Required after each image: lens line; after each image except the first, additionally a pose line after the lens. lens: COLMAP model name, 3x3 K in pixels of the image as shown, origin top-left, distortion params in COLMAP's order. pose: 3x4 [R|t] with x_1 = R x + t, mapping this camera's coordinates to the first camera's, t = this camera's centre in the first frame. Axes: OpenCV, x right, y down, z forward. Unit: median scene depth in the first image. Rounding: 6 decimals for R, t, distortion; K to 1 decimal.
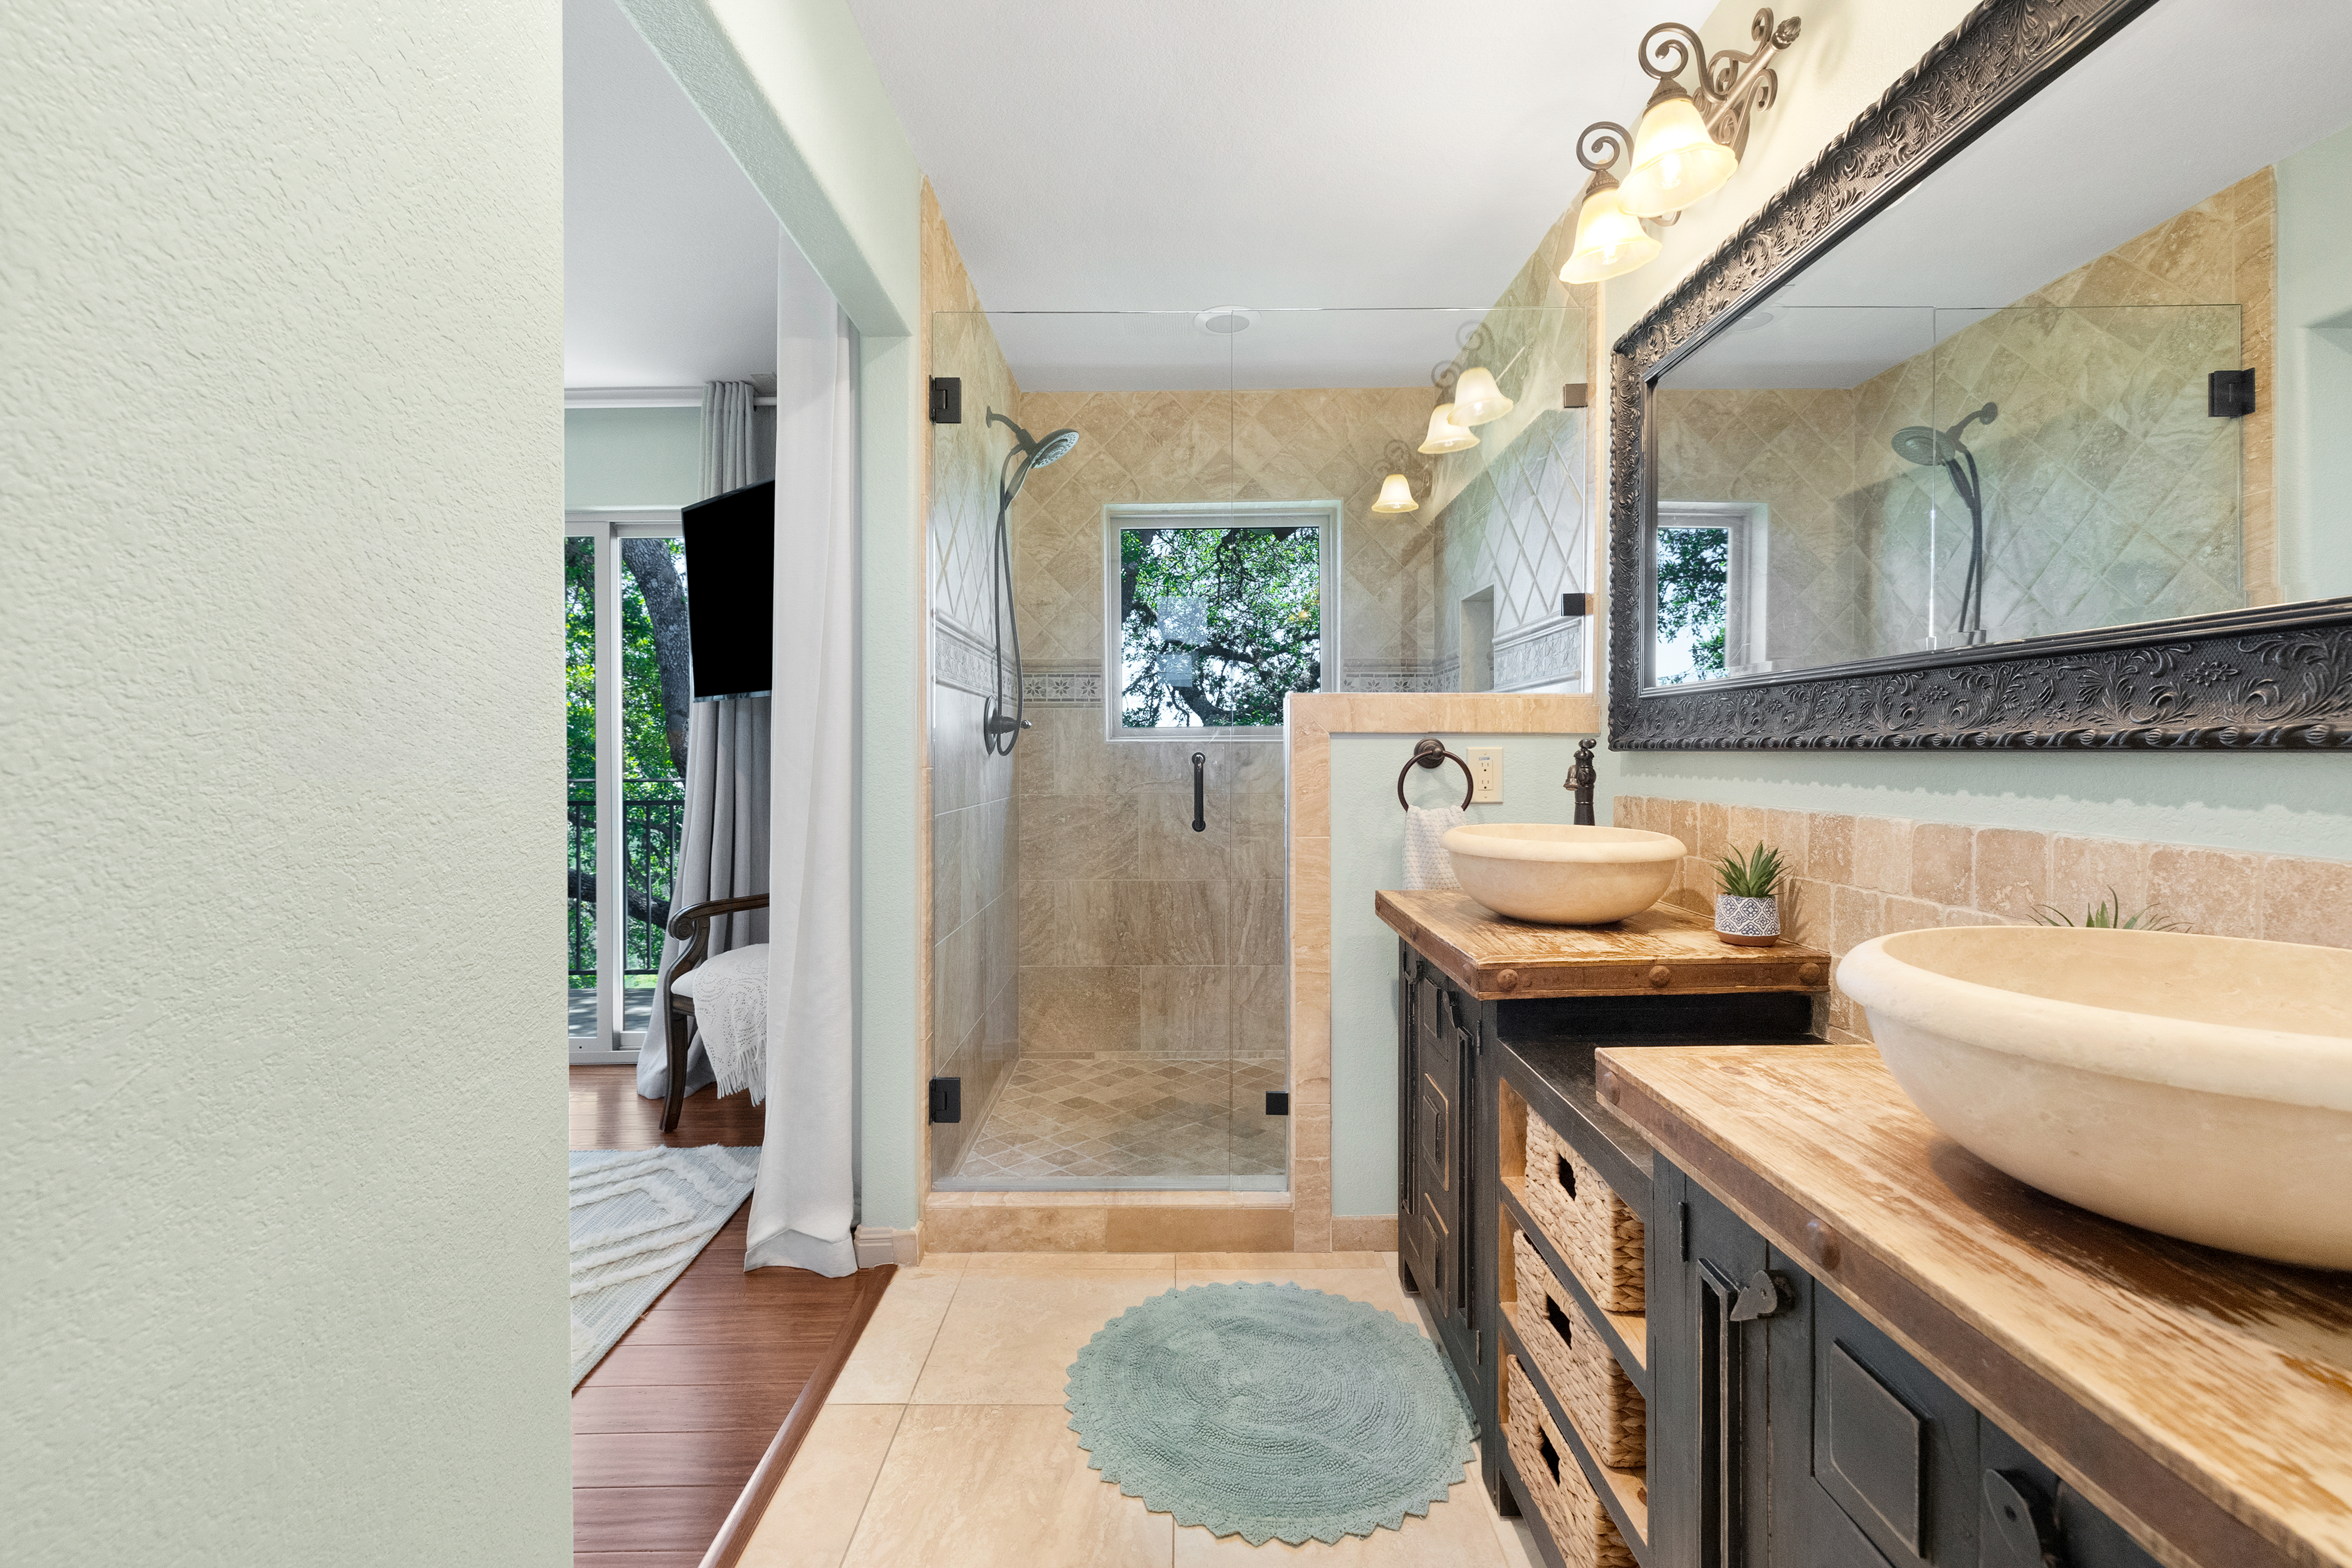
lens RADIAL K [[1044.2, 0, 1176.0], [0, 1044.2, 784.0], [0, 0, 1]] dist [0.001353, 0.000070]
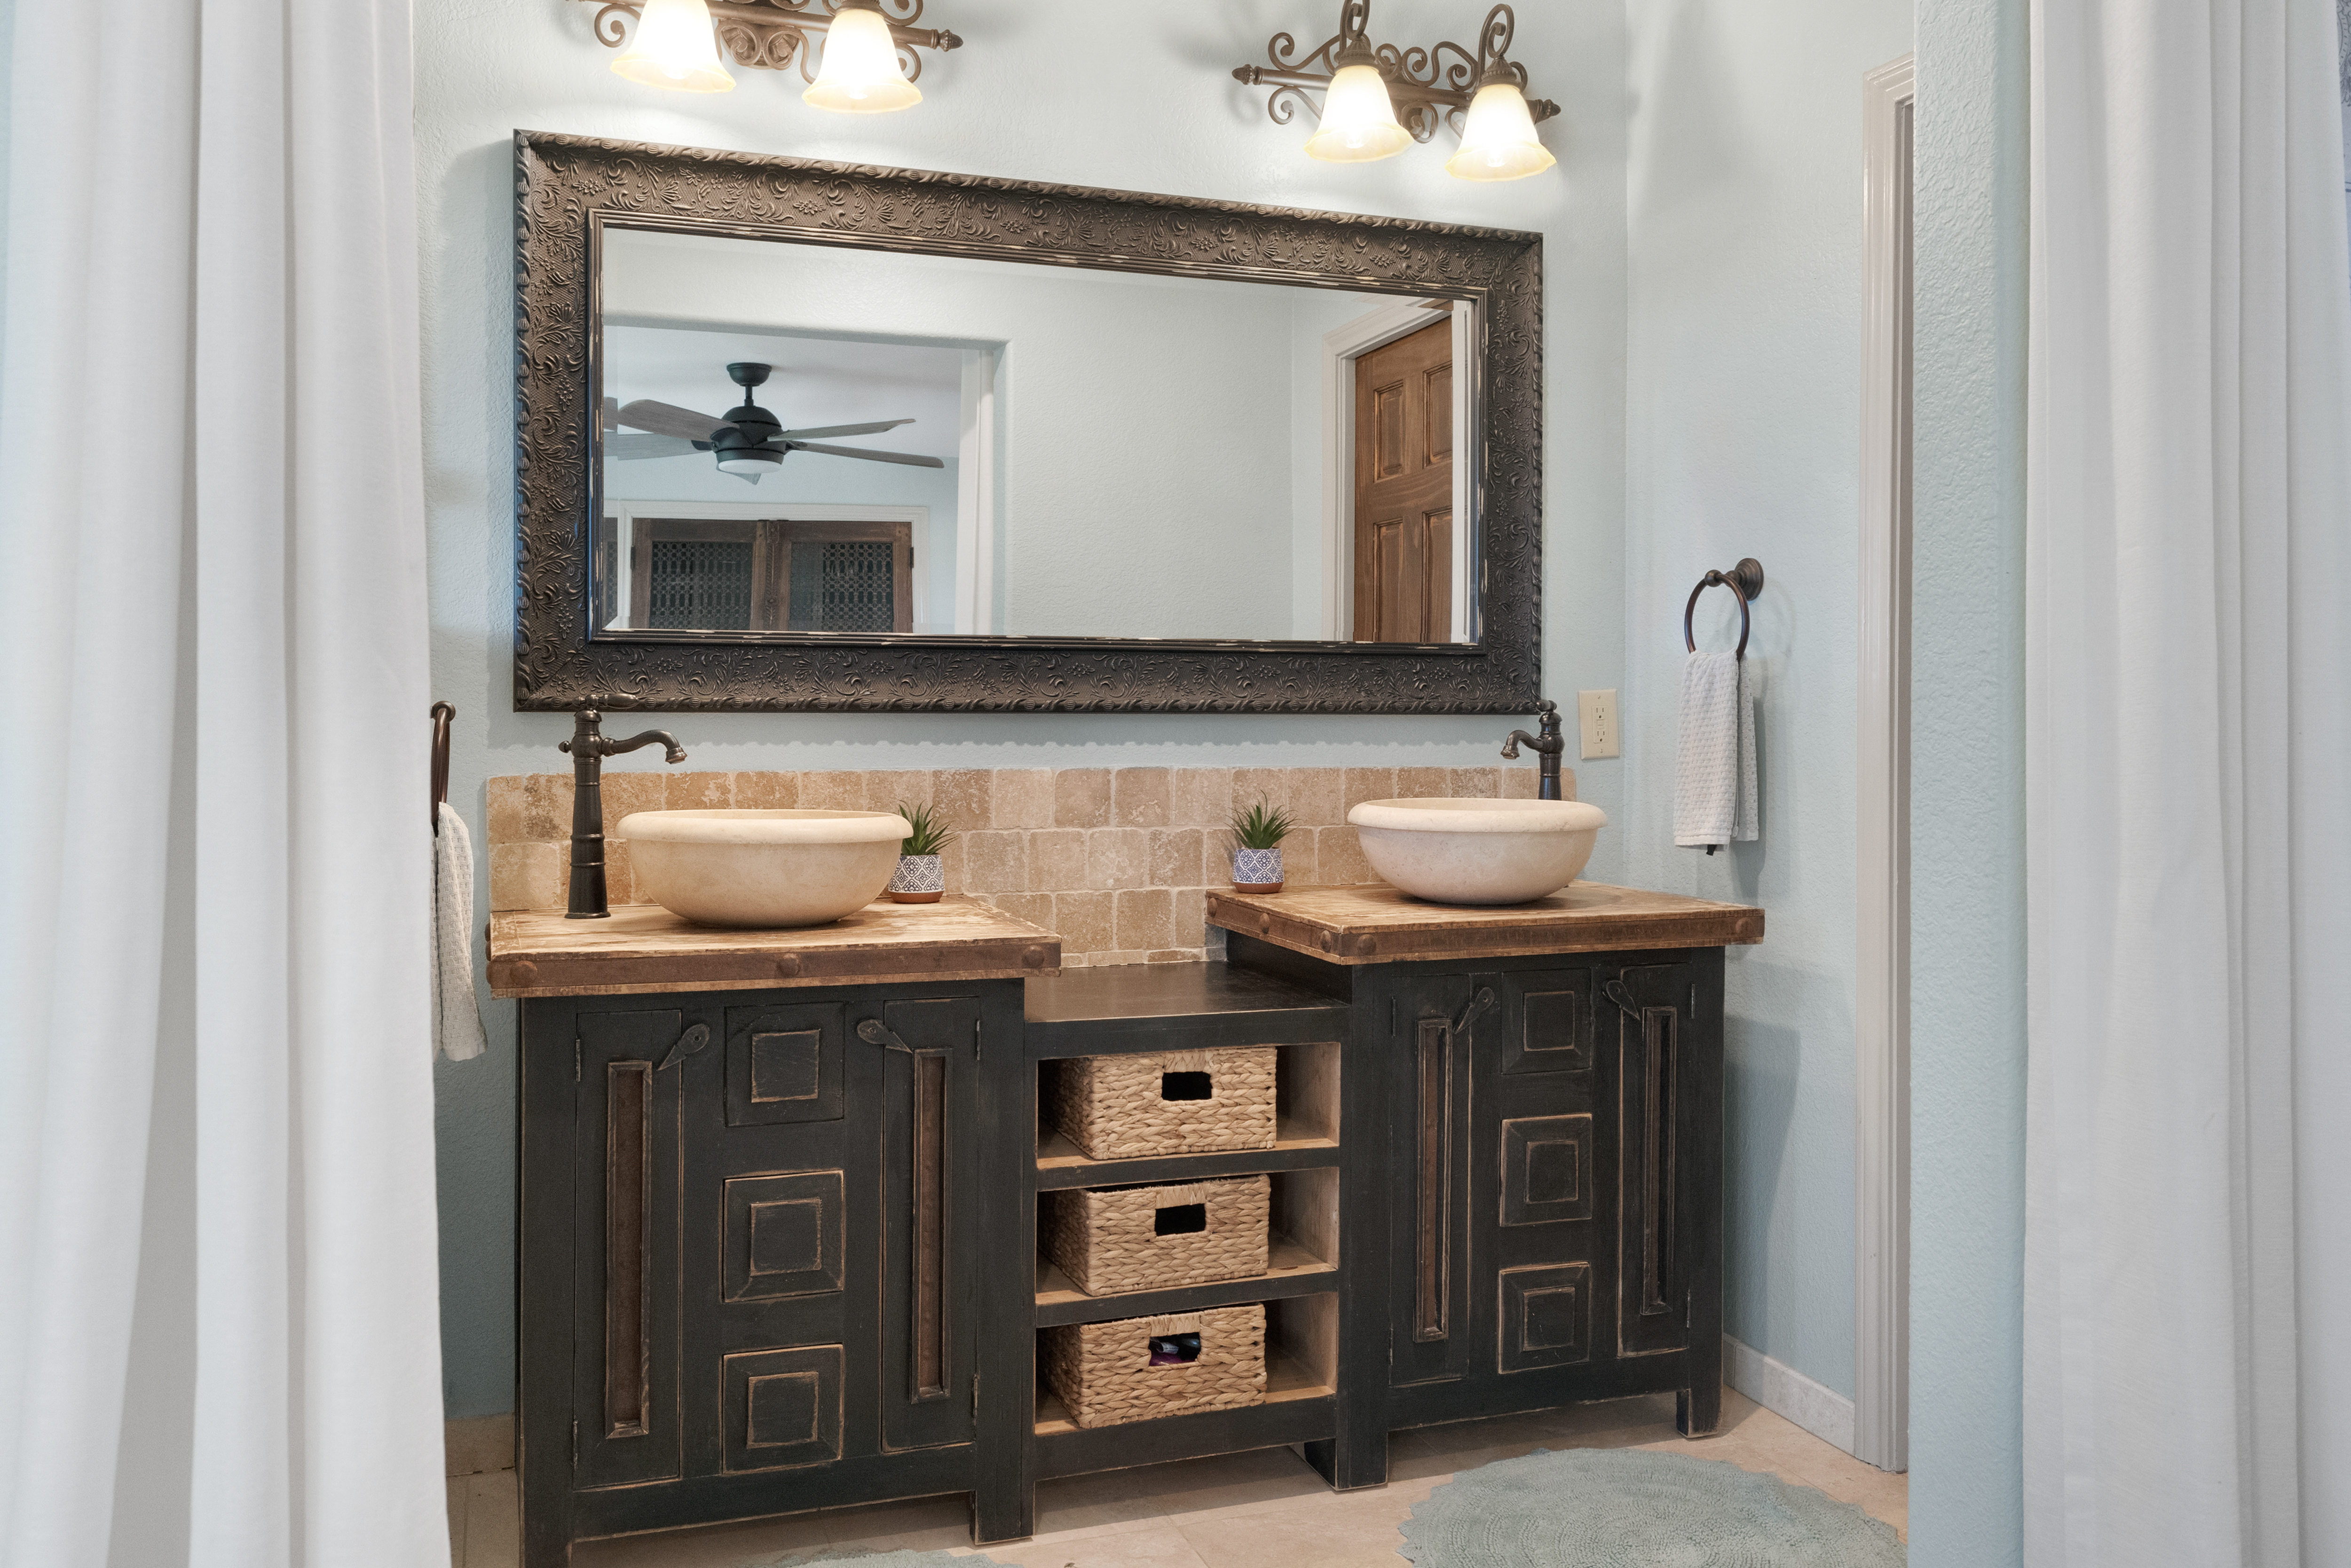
lens RADIAL K [[1818.0, 0, 1134.9], [0, 1818.0, 740.6], [0, 0, 1]] dist [0.000422, 0.000793]
pose [[-0.312183, -0.008363, 0.949985, -1.535165], [0.031352, 0.999326, 0.019100, -0.040103], [-0.949504, 0.035746, -0.311711, 1.707905]]
